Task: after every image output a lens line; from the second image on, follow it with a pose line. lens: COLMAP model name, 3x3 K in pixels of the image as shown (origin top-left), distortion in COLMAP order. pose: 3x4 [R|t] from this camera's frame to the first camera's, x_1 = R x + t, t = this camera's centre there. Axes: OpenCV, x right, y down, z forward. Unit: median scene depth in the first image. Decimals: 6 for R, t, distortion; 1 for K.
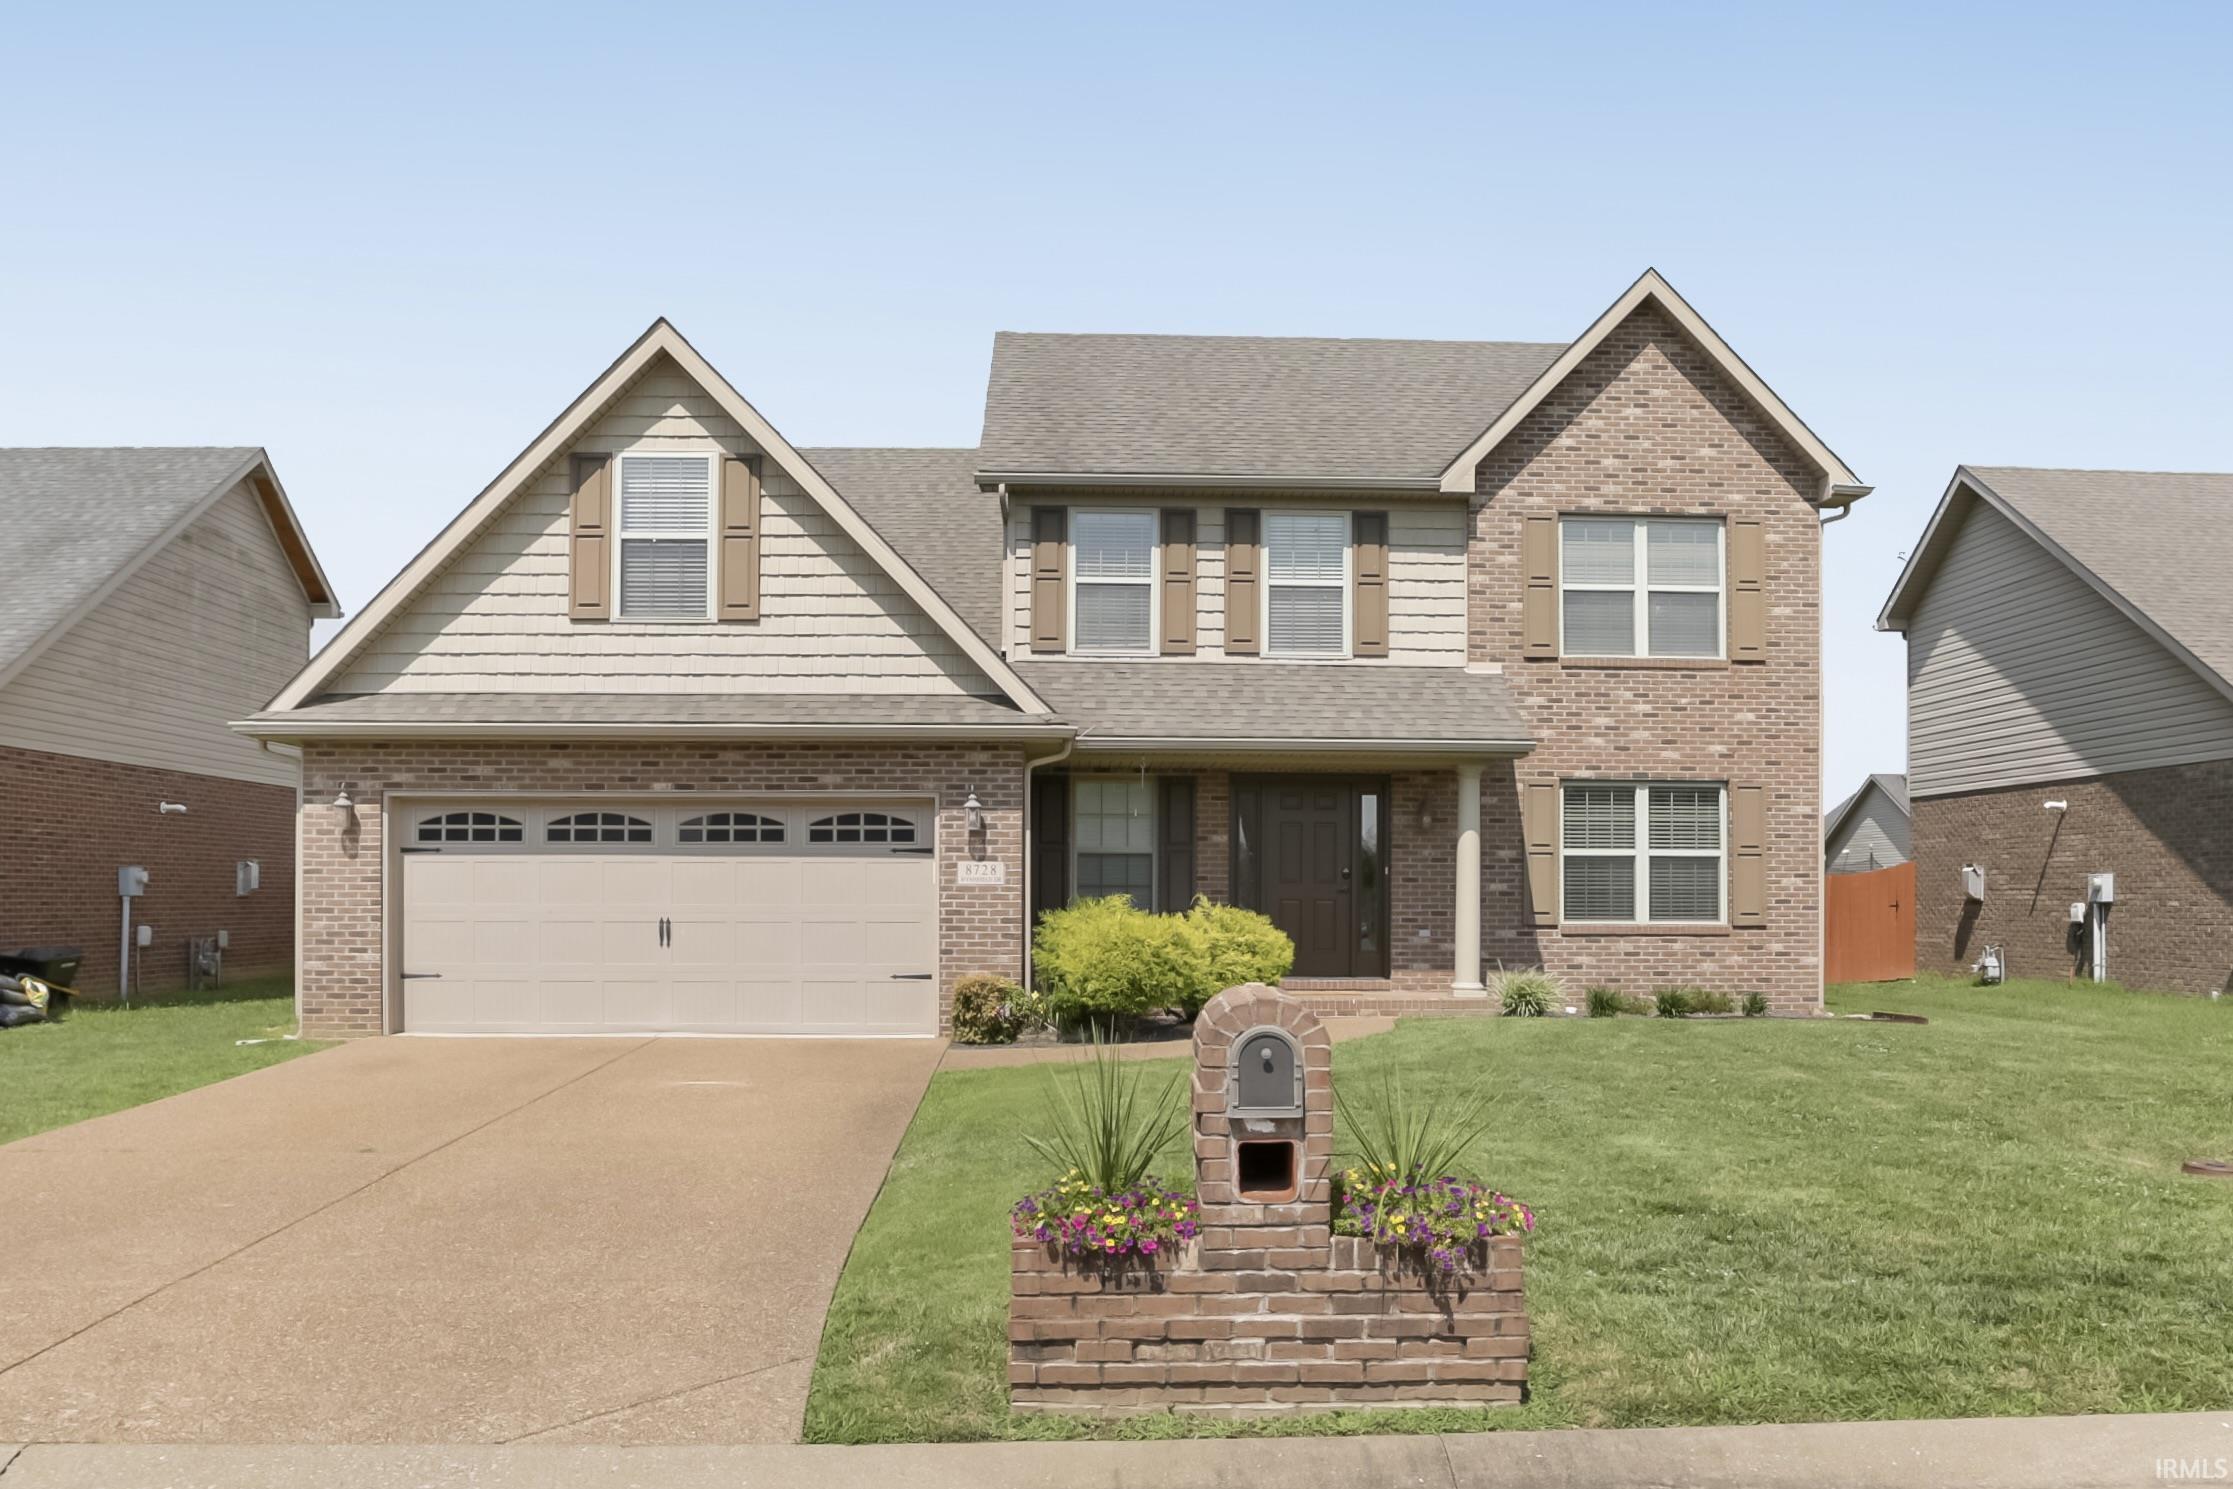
lens RADIAL K [[1900.3, 0, 1132.0], [0, 1900.3, 892.3], [0, 0, 1]] dist [-0.073955, 0.006939]
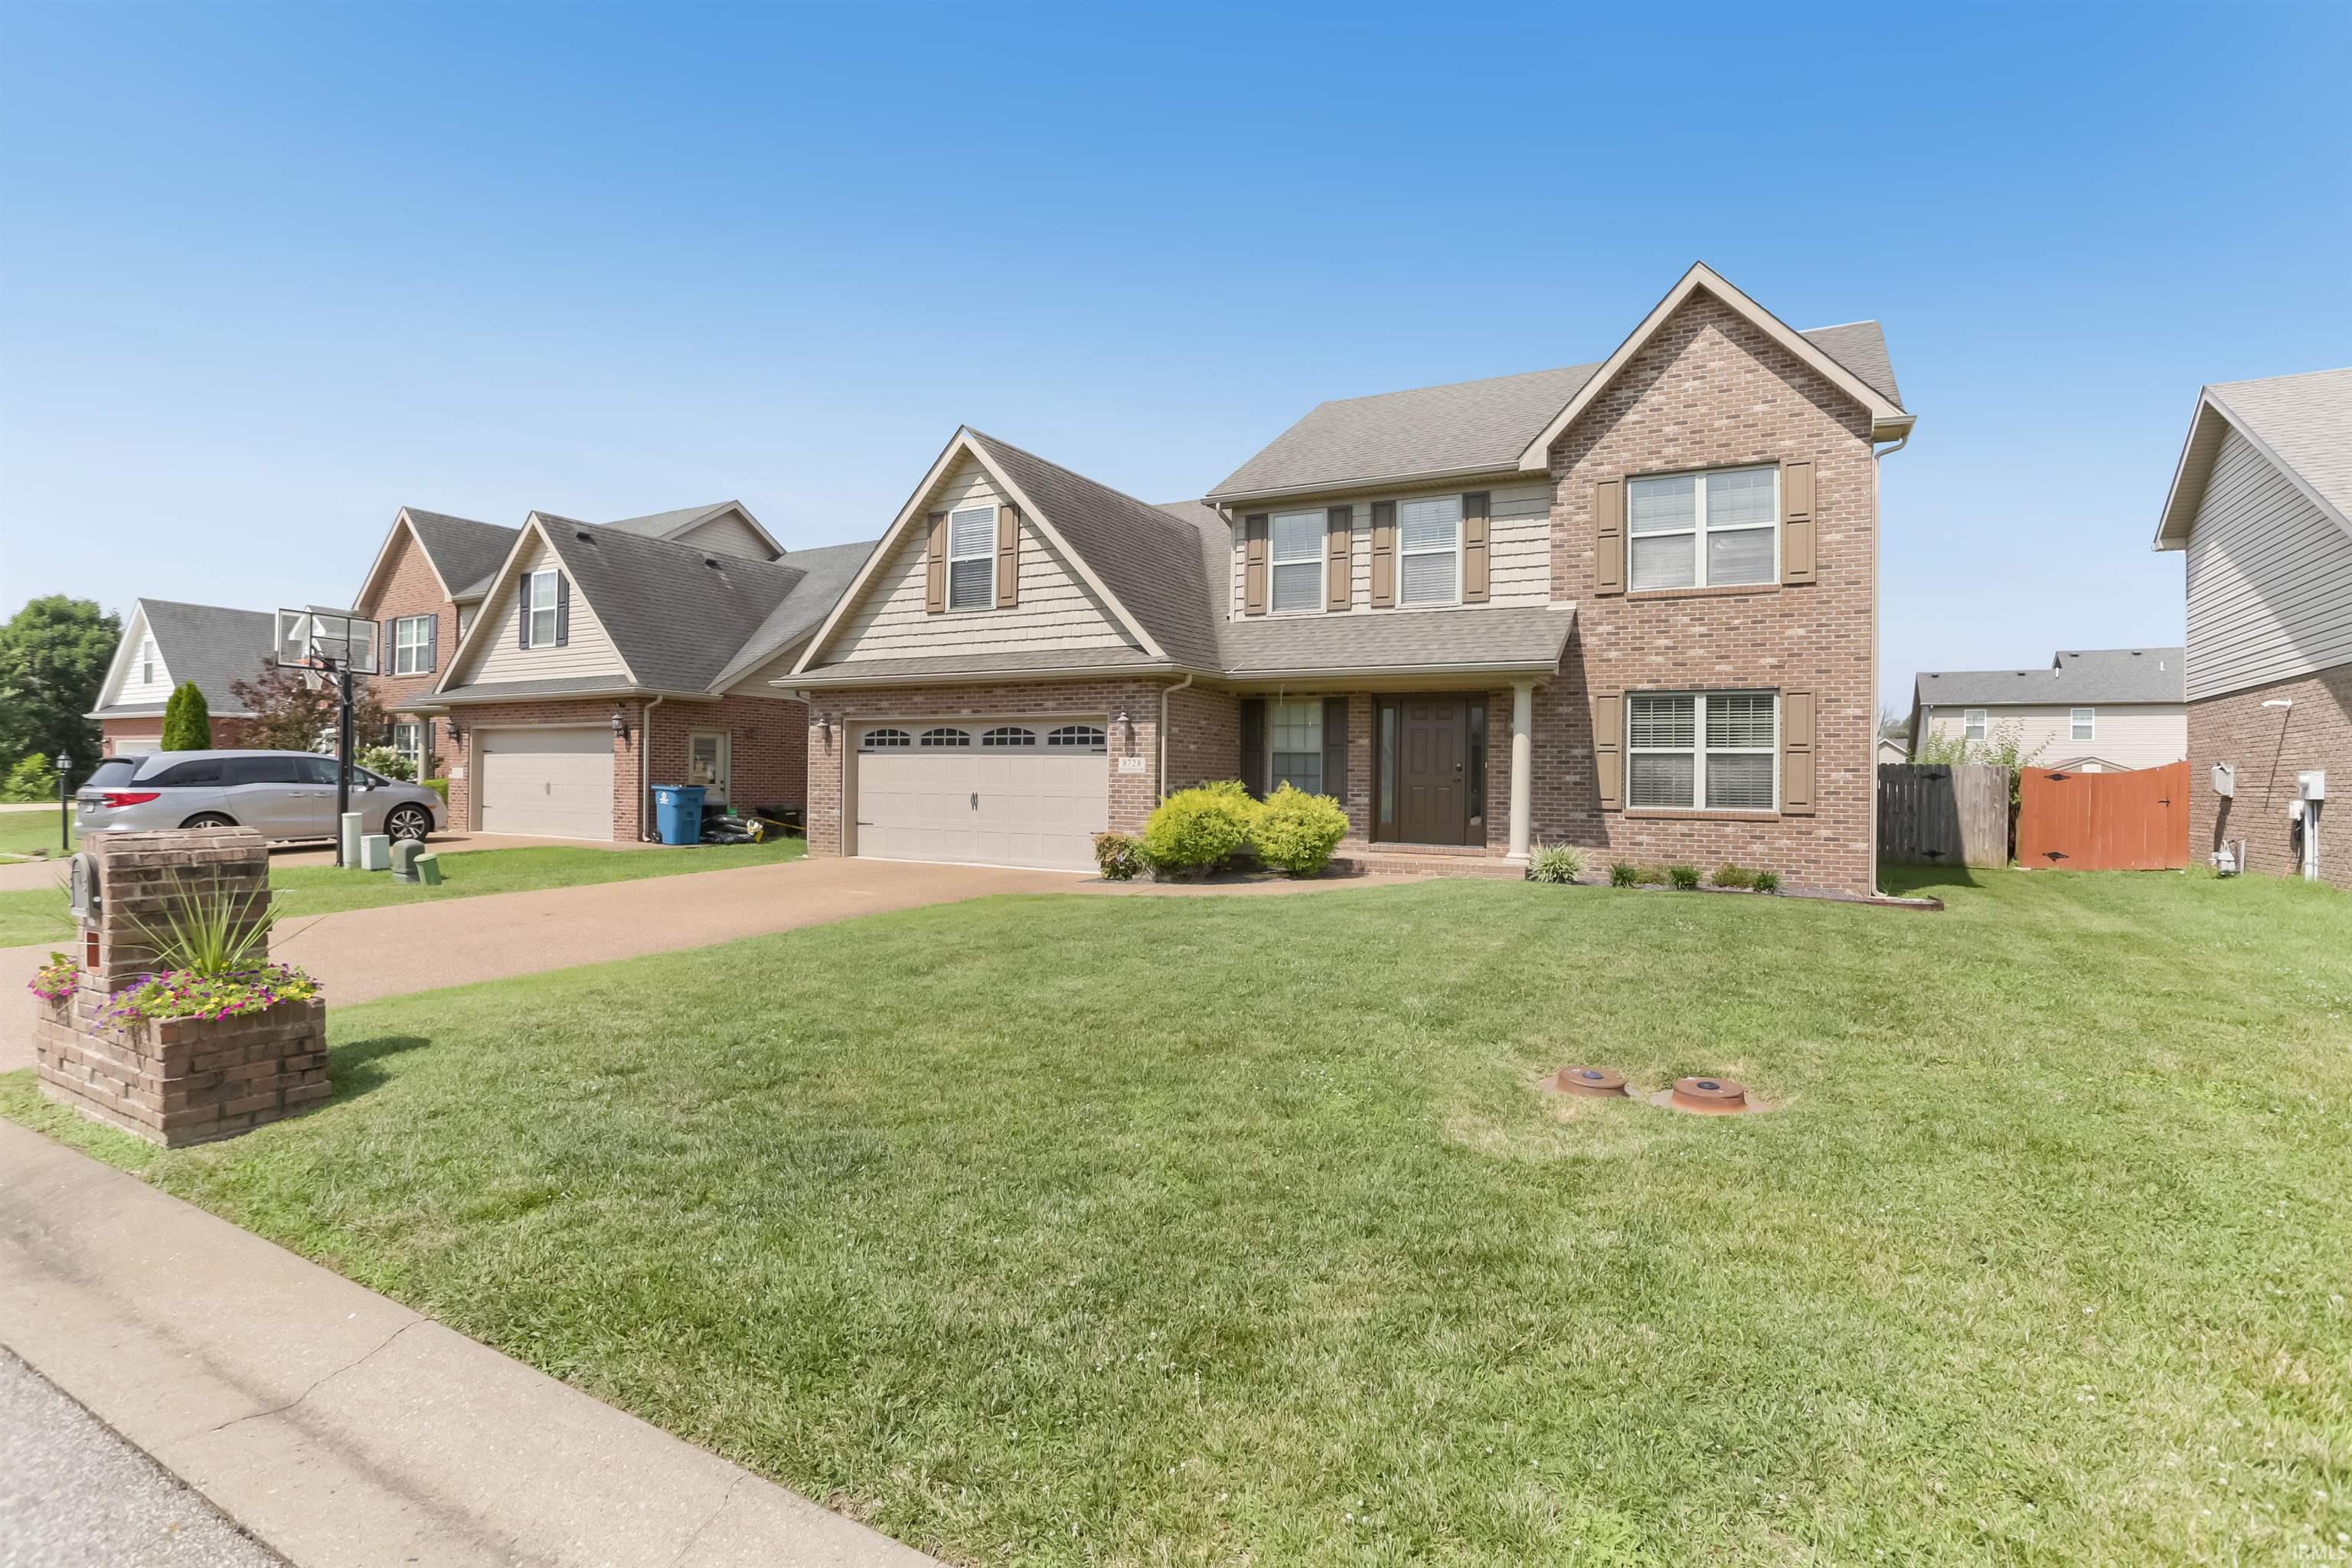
lens RADIAL K [[1161.7, 0, 1168.5], [0, 1161.7, 774.1], [0, 0, 1]] dist [-0.065529, 0.026071]
pose [[0.851472, 0.006315, -0.524362, 0.367297], [-0.010405, 0.999934, -0.004854, 0.000884], [0.524296, 0.009589, 0.851482, 0.207378]]
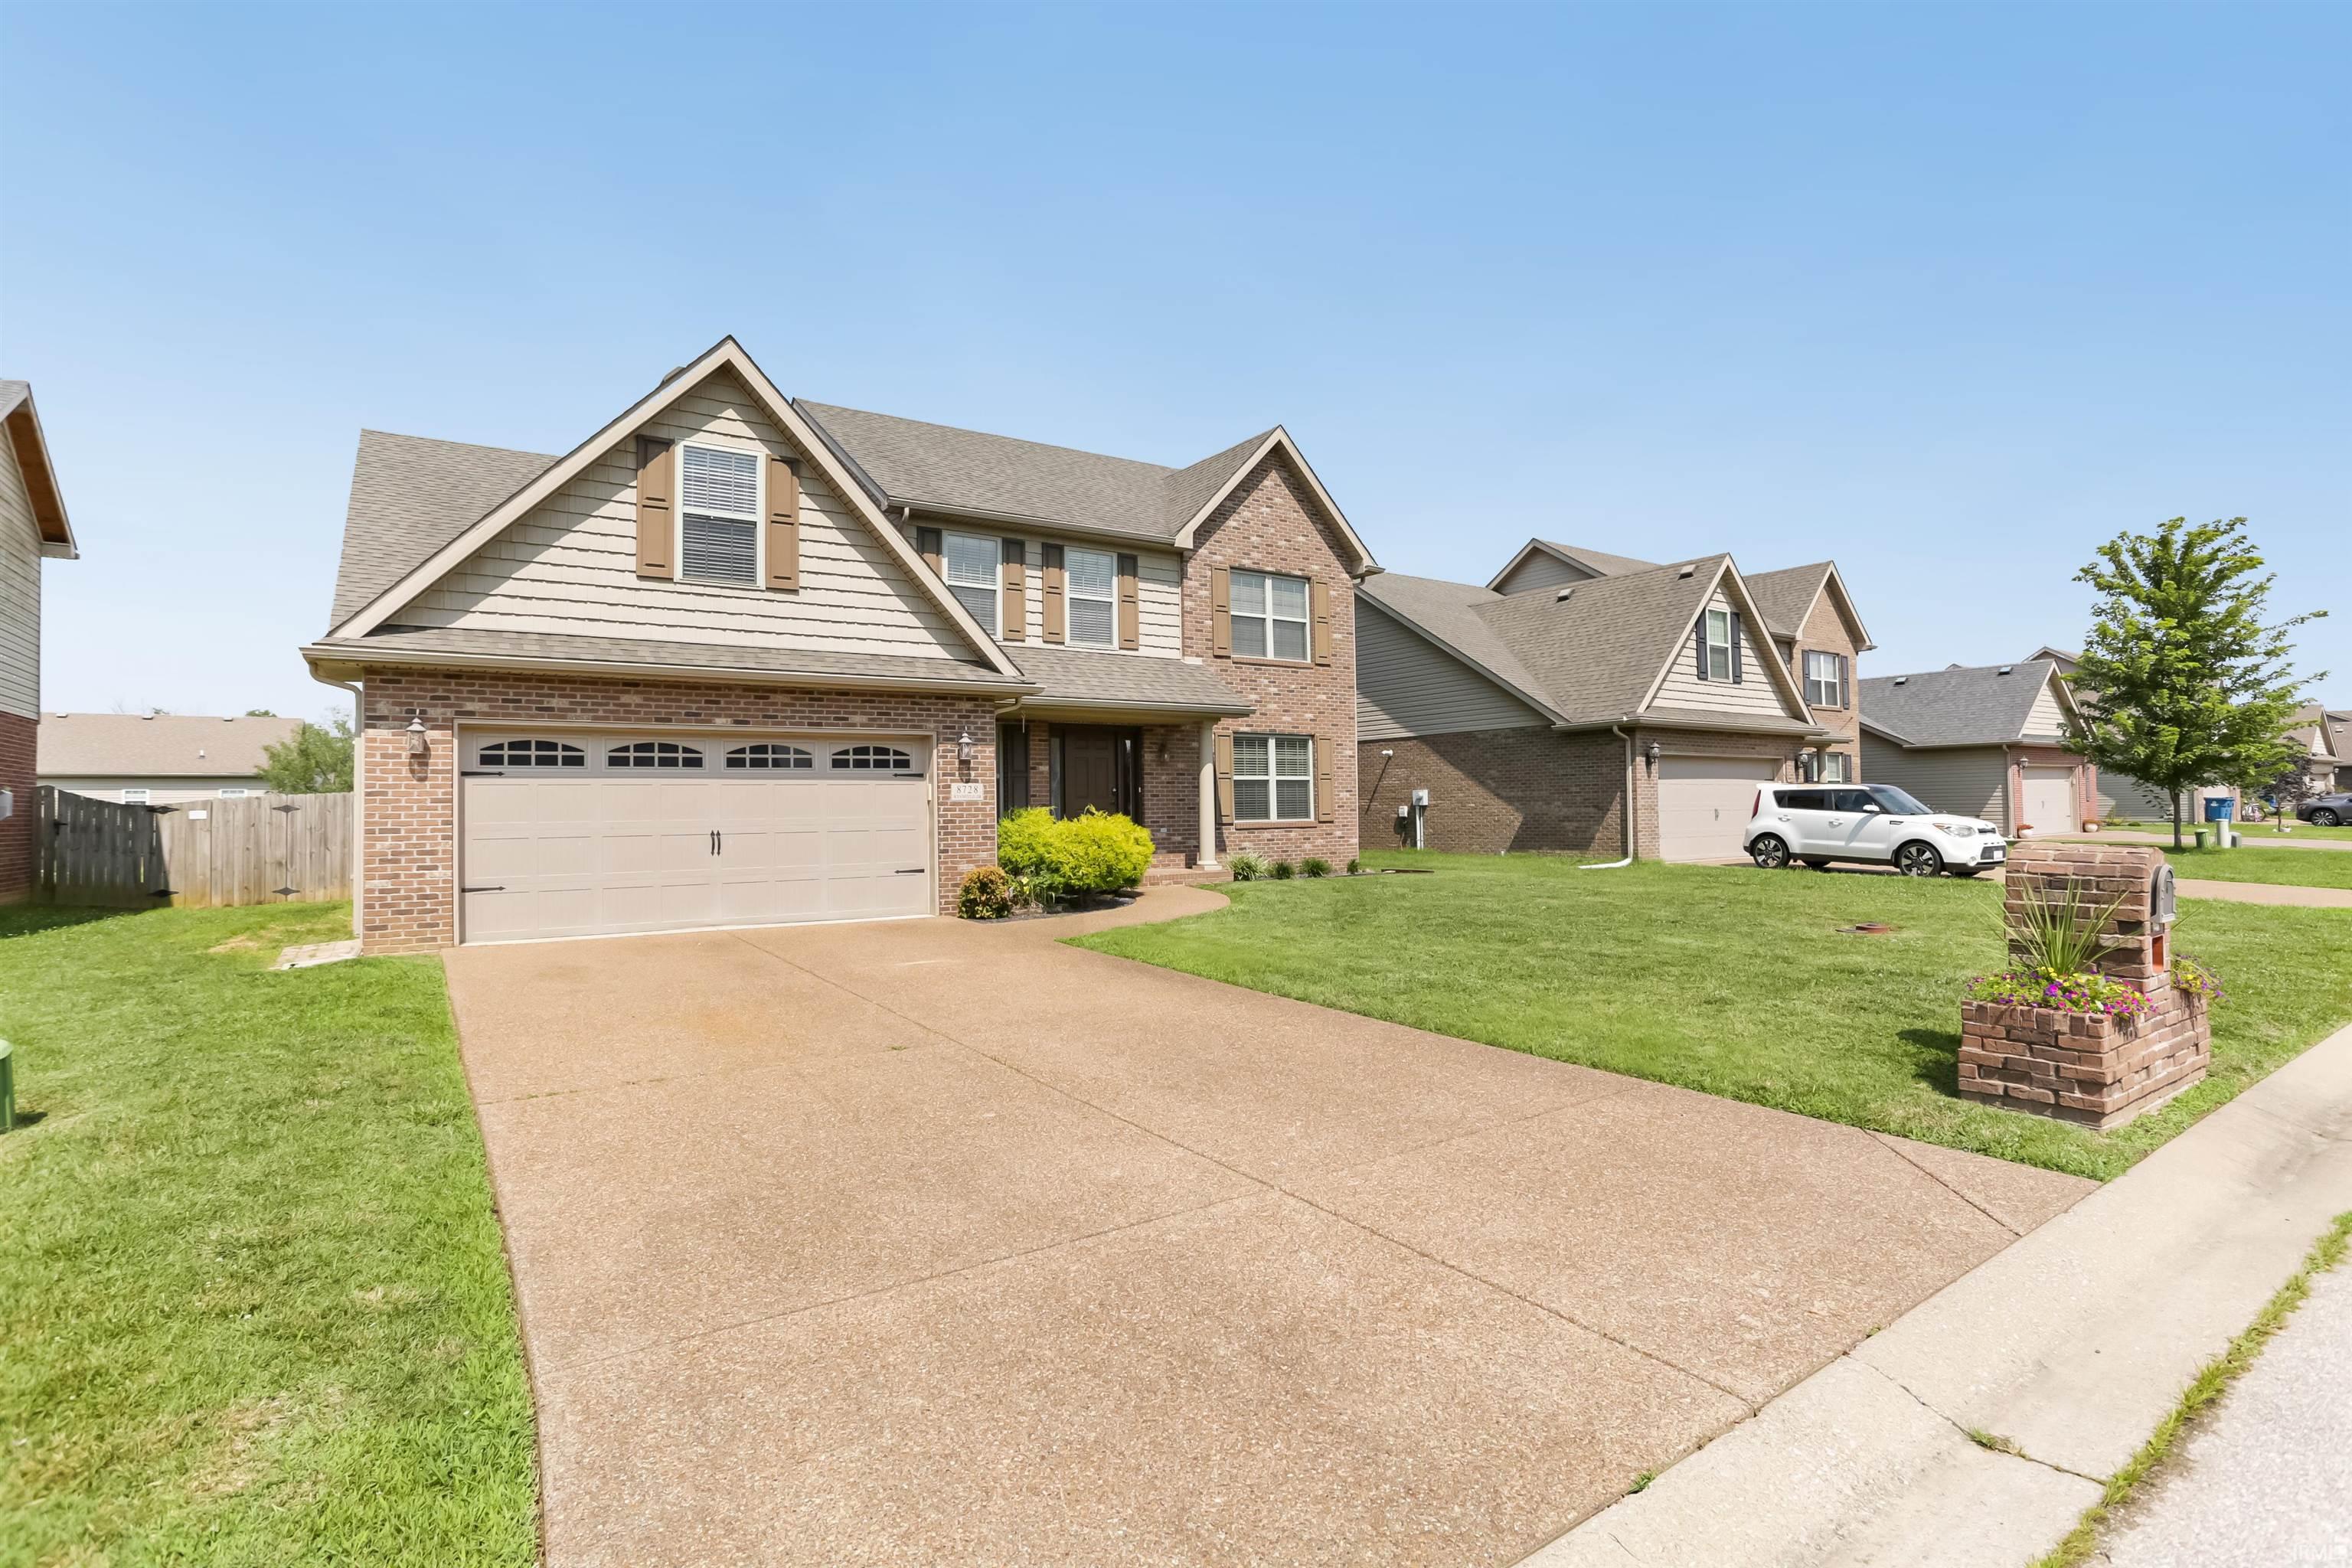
lens RADIAL K [[1161.7, 0, 1182.9], [0, 1161.7, 773.3], [0, 0, 1]] dist [-0.065529, 0.026071]
pose [[0.841209, 0.002022, 0.540706, -0.343414], [0.014779, 0.999533, -0.026731, 0.000793], [-0.540508, 0.030477, 0.840787, 0.196246]]
